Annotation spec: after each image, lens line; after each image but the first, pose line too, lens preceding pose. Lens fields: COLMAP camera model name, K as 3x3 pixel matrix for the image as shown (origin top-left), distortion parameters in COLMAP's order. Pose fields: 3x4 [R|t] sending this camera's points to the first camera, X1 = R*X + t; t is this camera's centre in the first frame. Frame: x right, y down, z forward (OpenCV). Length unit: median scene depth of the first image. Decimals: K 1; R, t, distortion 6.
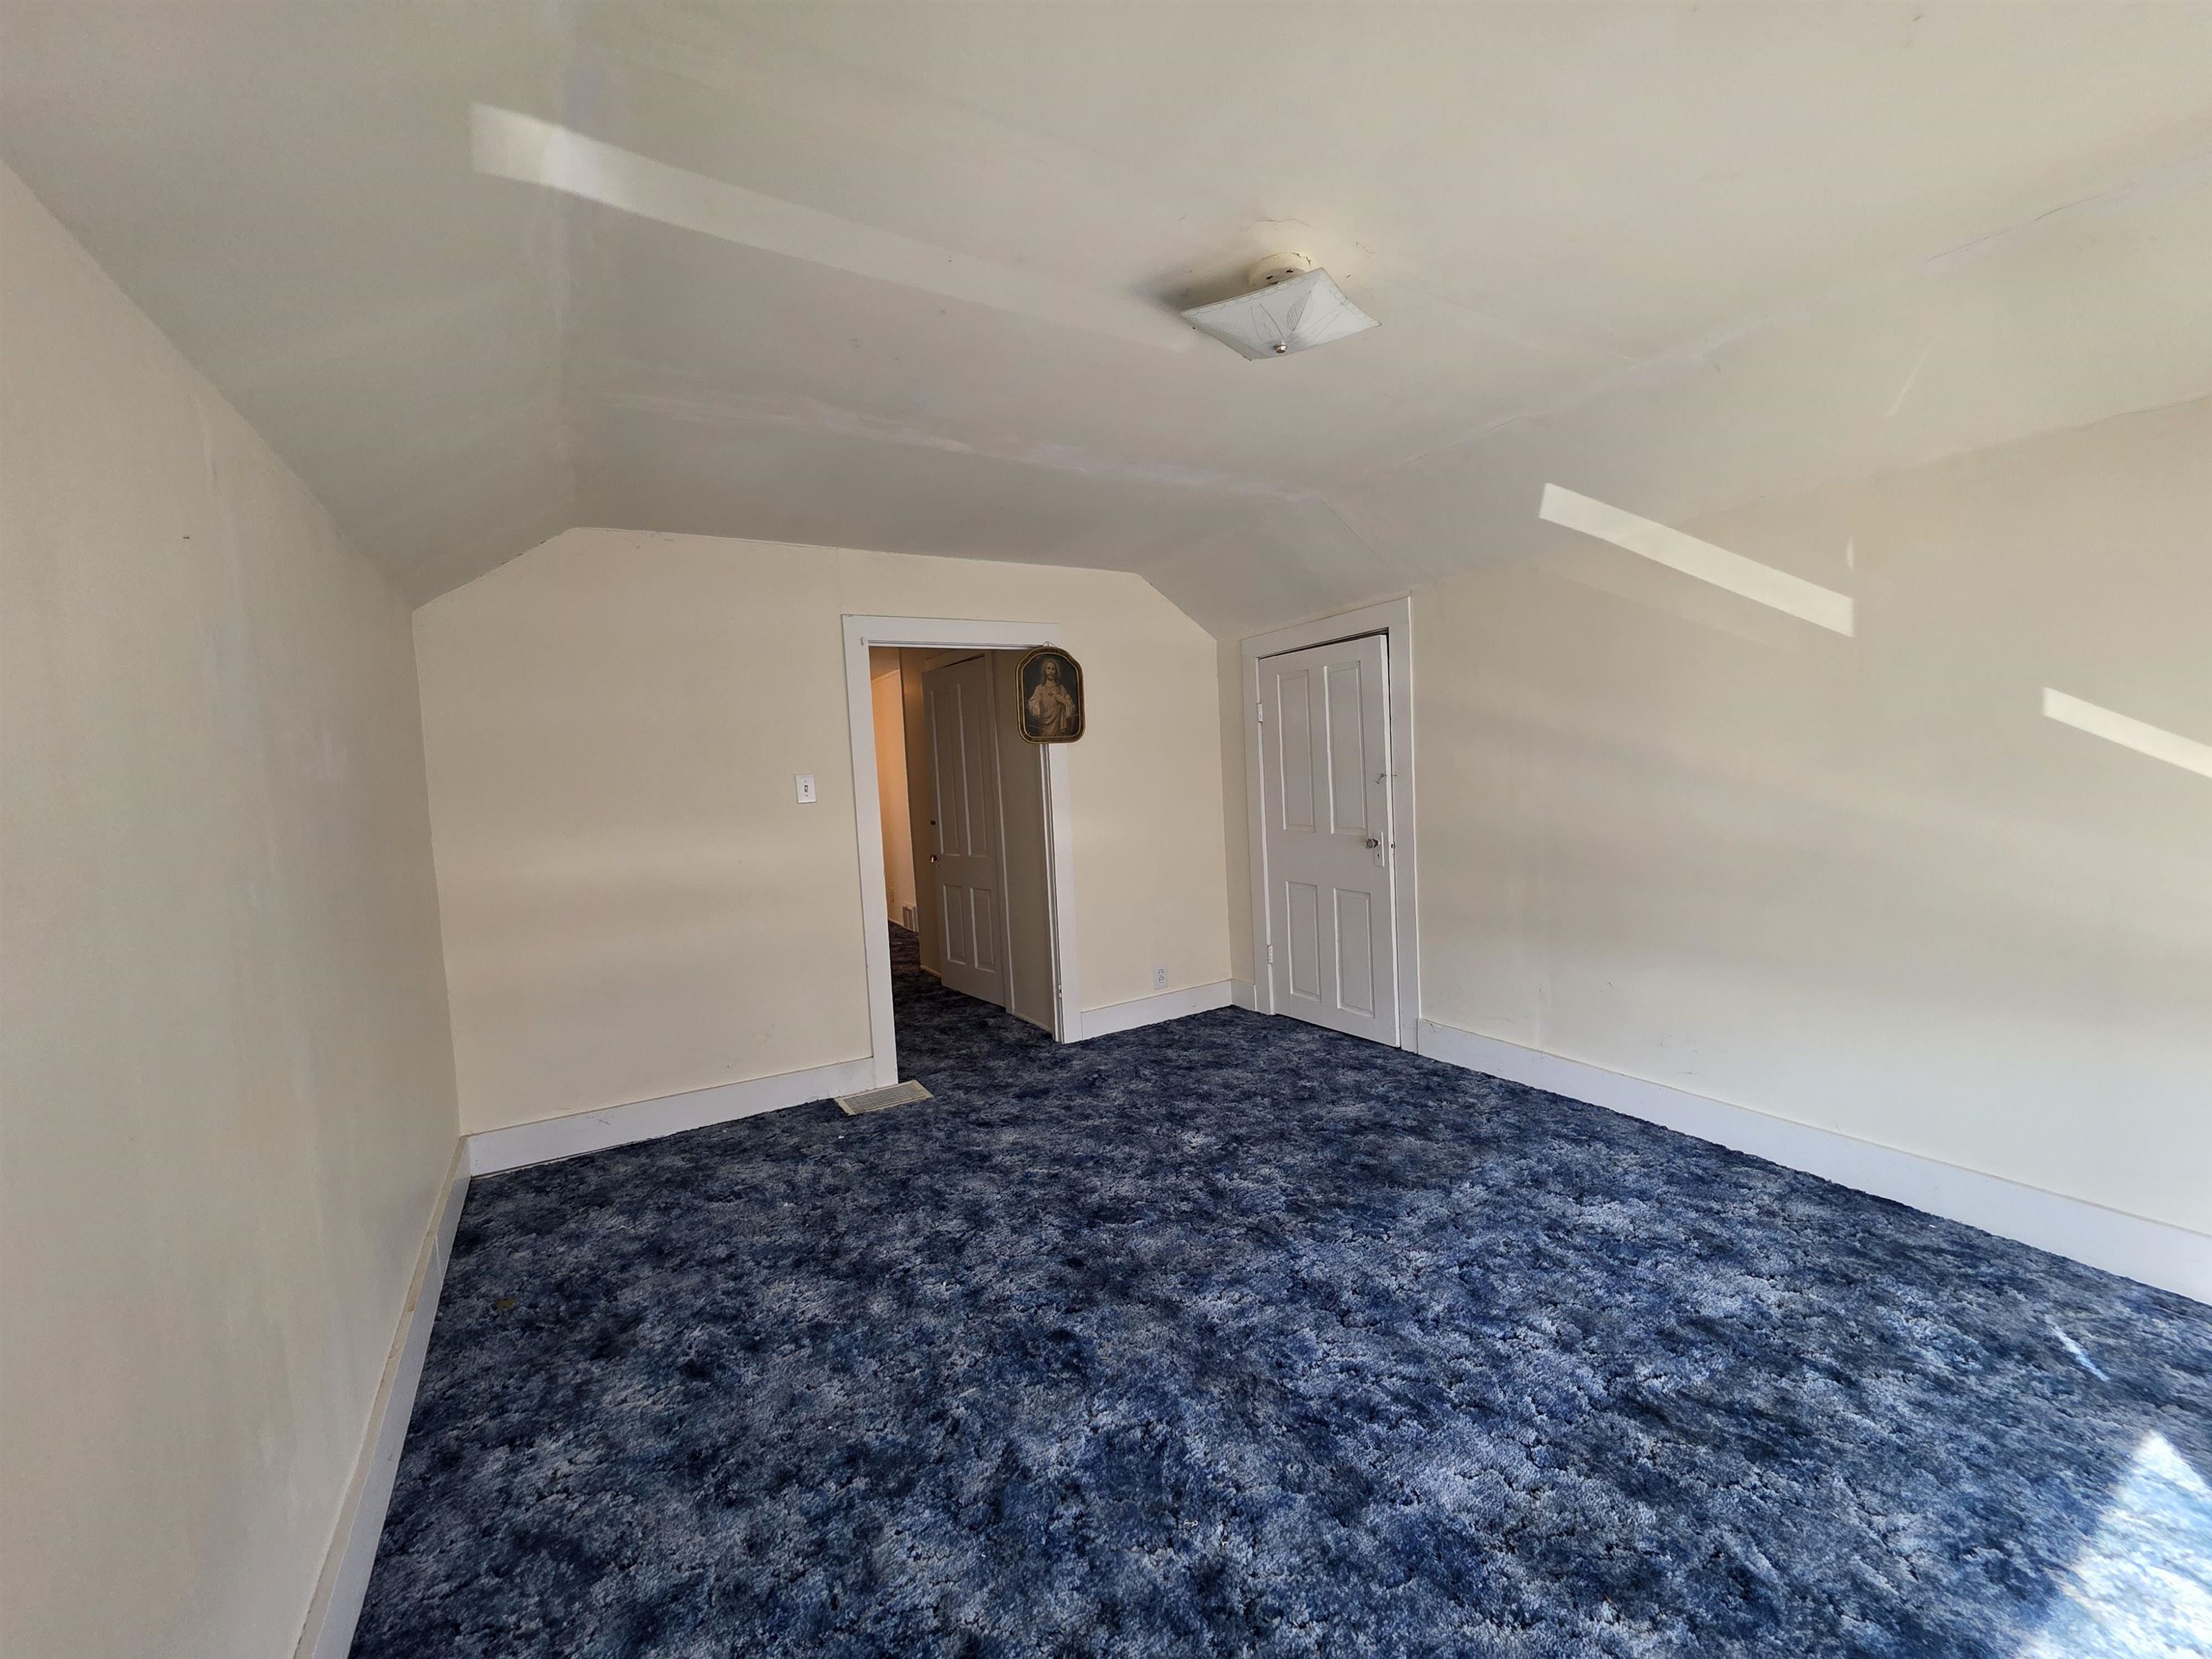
lens RADIAL K [[882.7, 0, 1101.7], [0, 882.7, 815.9], [0, 0, 1]] dist [-0.002679, 0.000145]
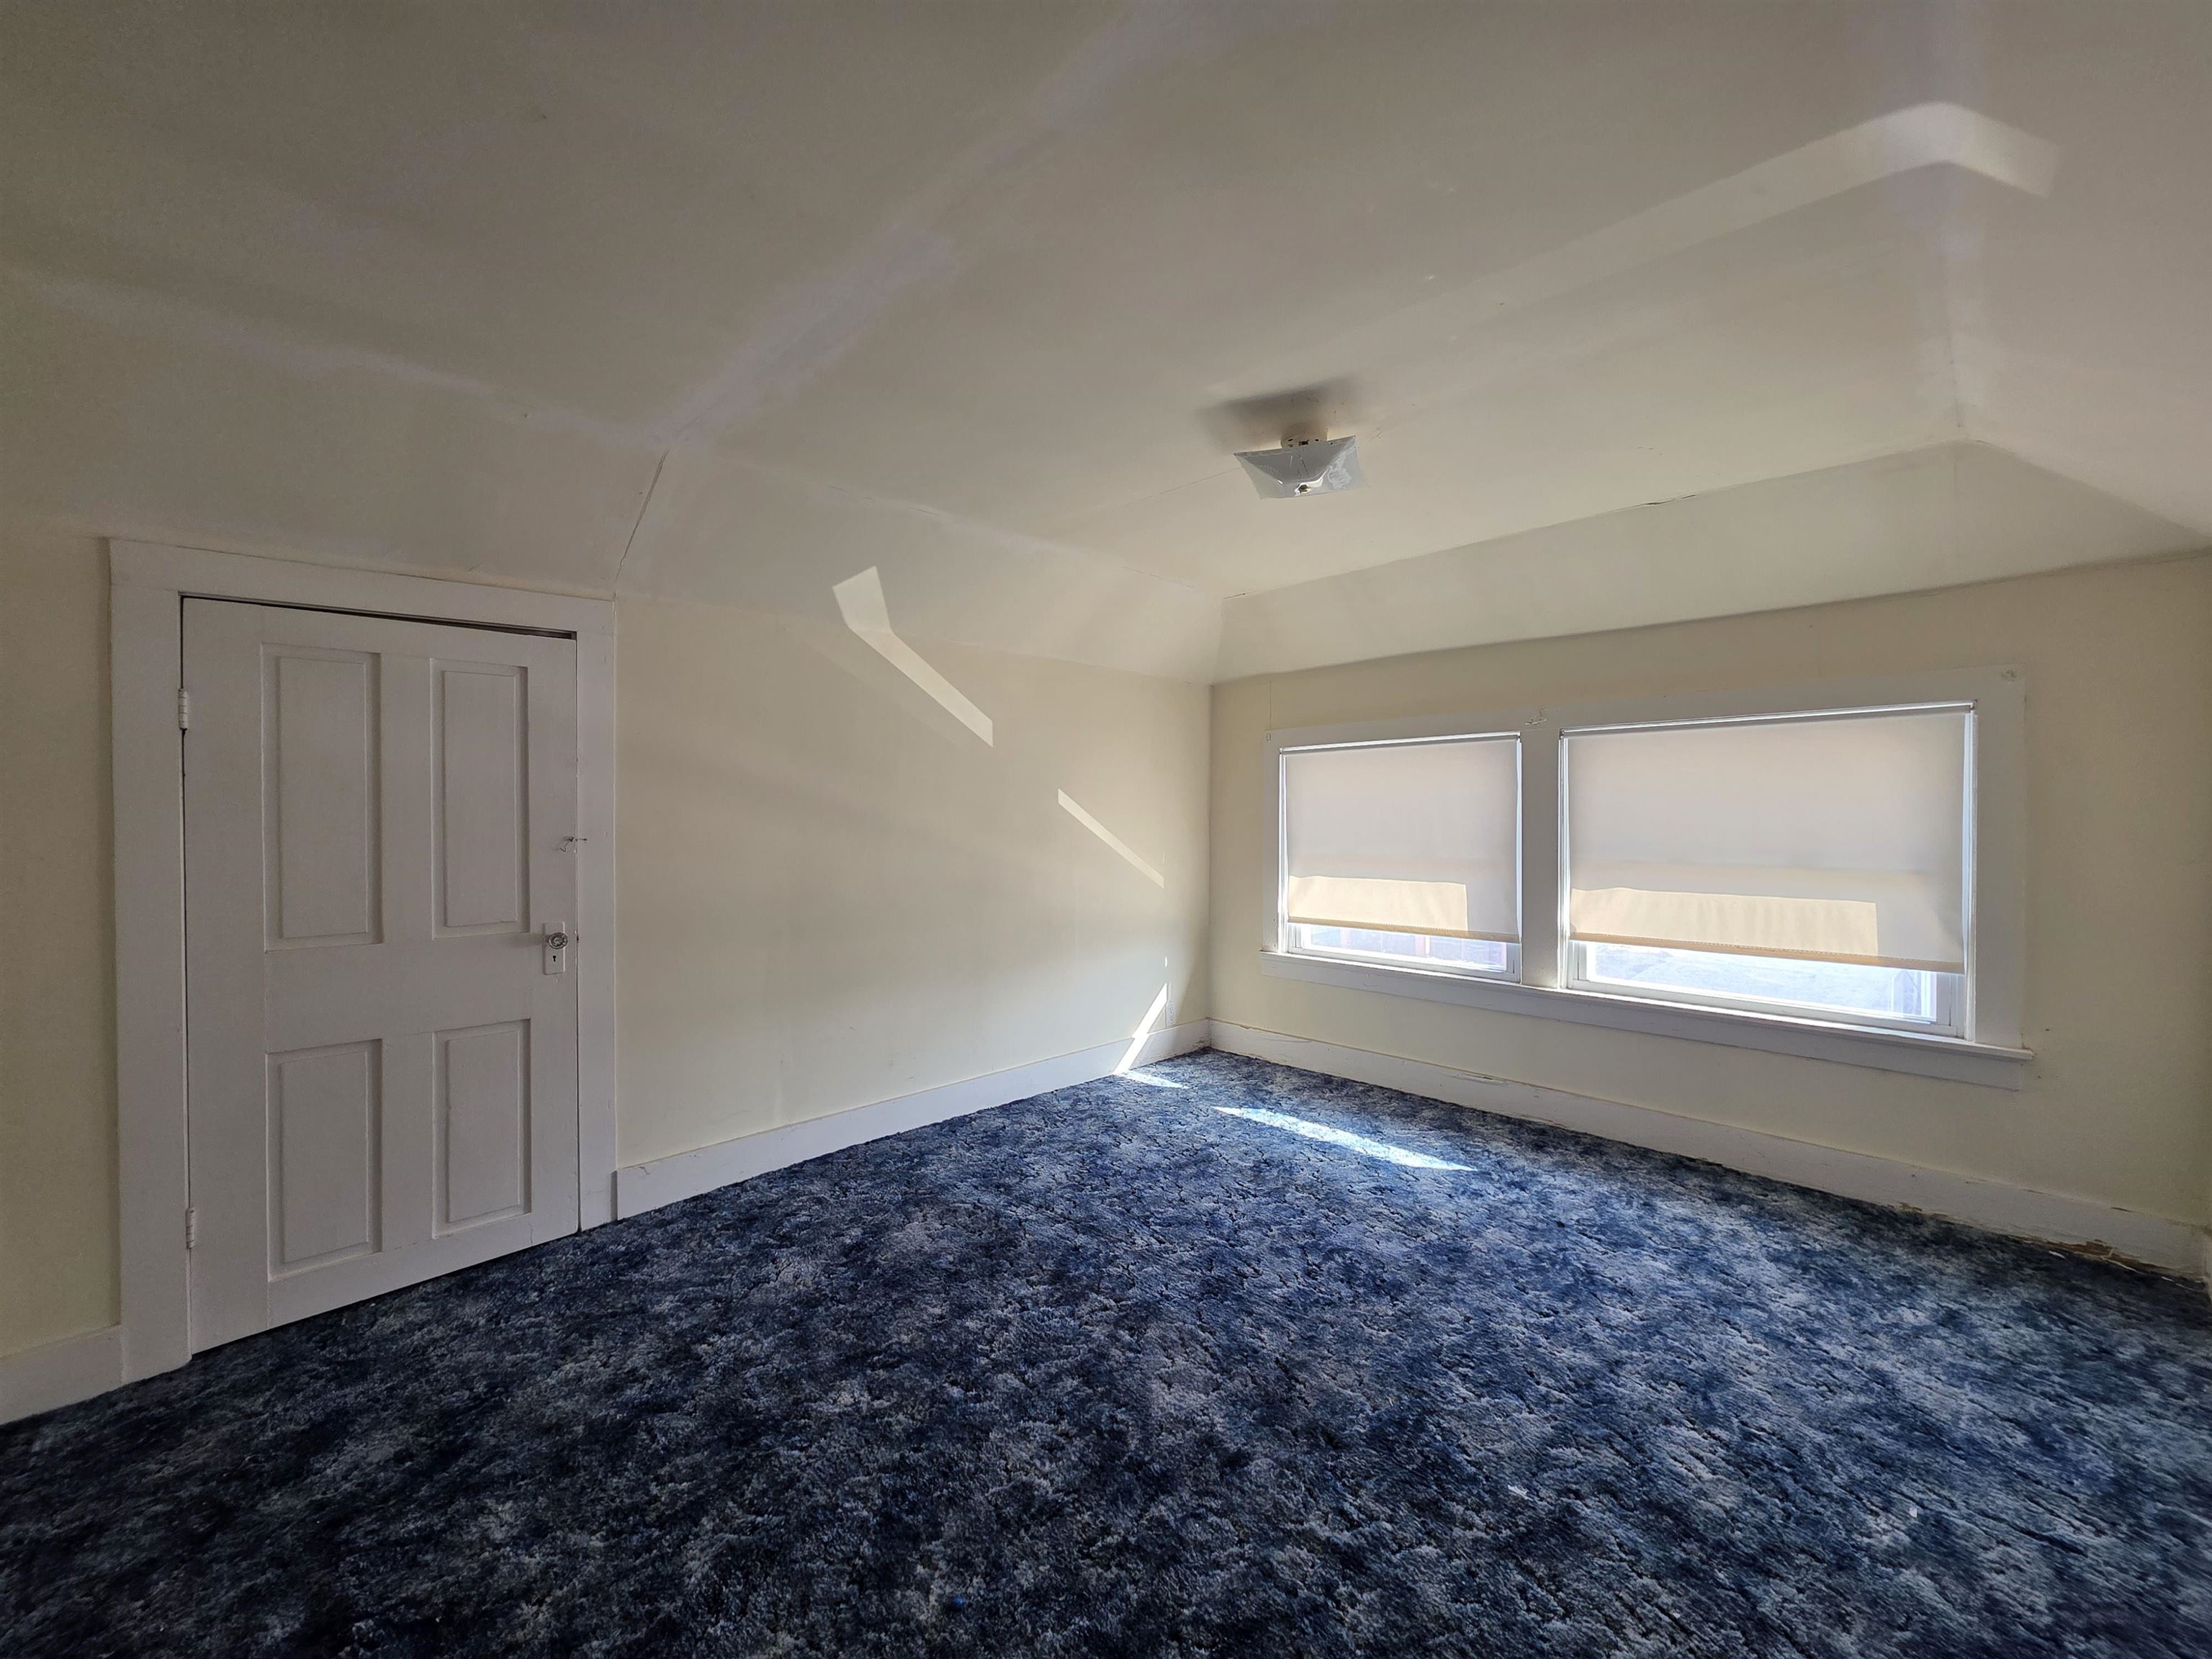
lens RADIAL K [[882.7, 0, 1101.7], [0, 882.7, 815.9], [0, 0, 1]] dist [-0.002679, 0.000145]
pose [[-0.225679, 0.041329, 0.973325, -0.651076], [0.073346, 0.996985, -0.025328, -0.023260], [-0.971437, 0.065673, -0.228030, 1.076697]]
